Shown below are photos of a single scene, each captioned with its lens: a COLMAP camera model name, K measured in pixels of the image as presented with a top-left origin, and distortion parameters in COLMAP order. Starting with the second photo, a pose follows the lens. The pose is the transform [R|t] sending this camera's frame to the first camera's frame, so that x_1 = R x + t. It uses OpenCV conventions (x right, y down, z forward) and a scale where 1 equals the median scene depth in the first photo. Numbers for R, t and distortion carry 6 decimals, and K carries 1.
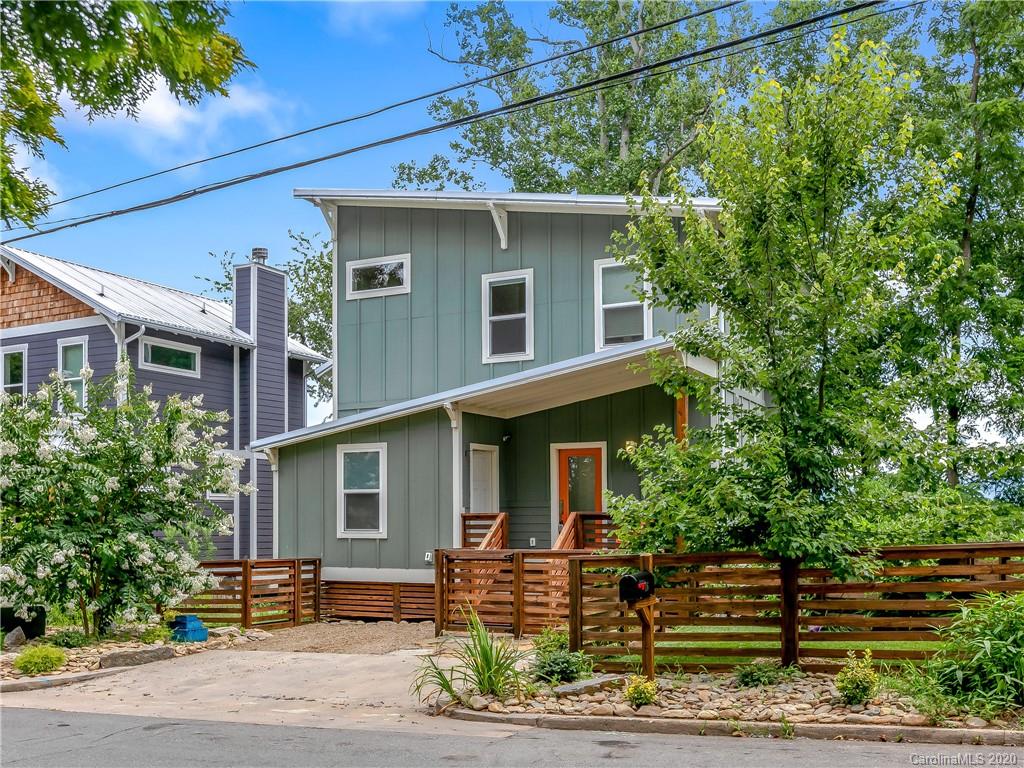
lens RADIAL K [[869.2, 0, 518.3], [0, 869.2, 384.8], [0, 0, 1]] dist [-0.002920, 0.004196]
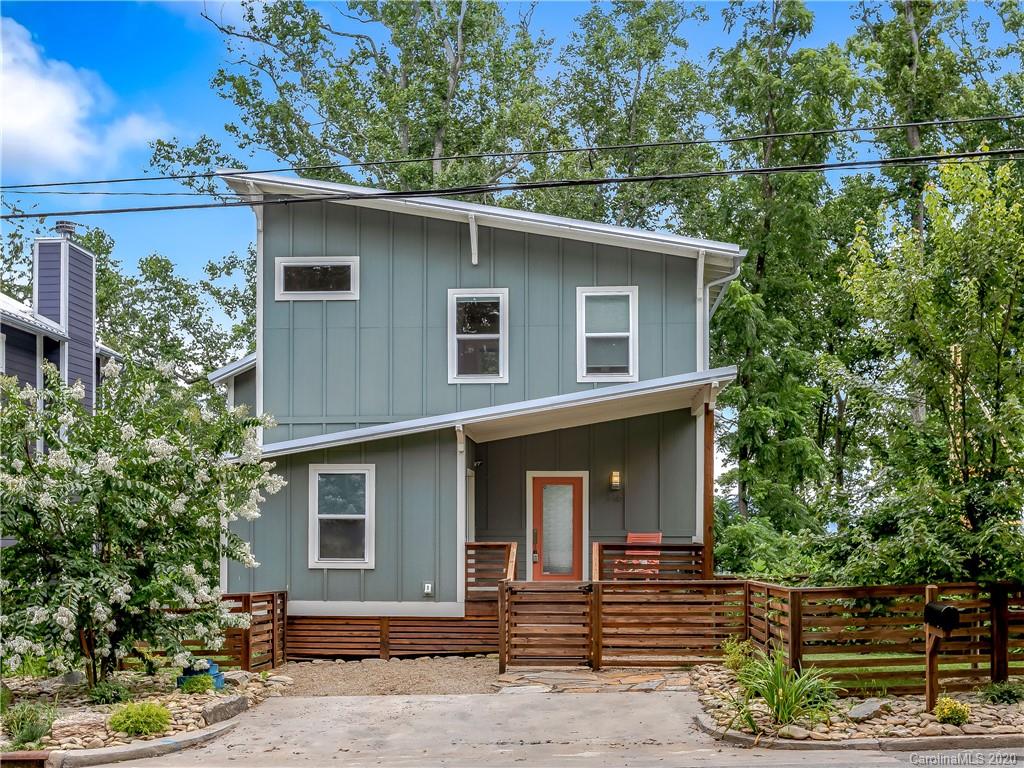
lens RADIAL K [[919.8, 0, 447.5], [0, 919.8, 417.7], [0, 0, 1]] dist [-0.001373, -0.010484]
pose [[0.940942, 0.053006, 0.334394, -0.405585], [-0.058795, 0.998244, 0.007204, 0.006222], [-0.333424, -0.026439, 0.942406, 0.063815]]
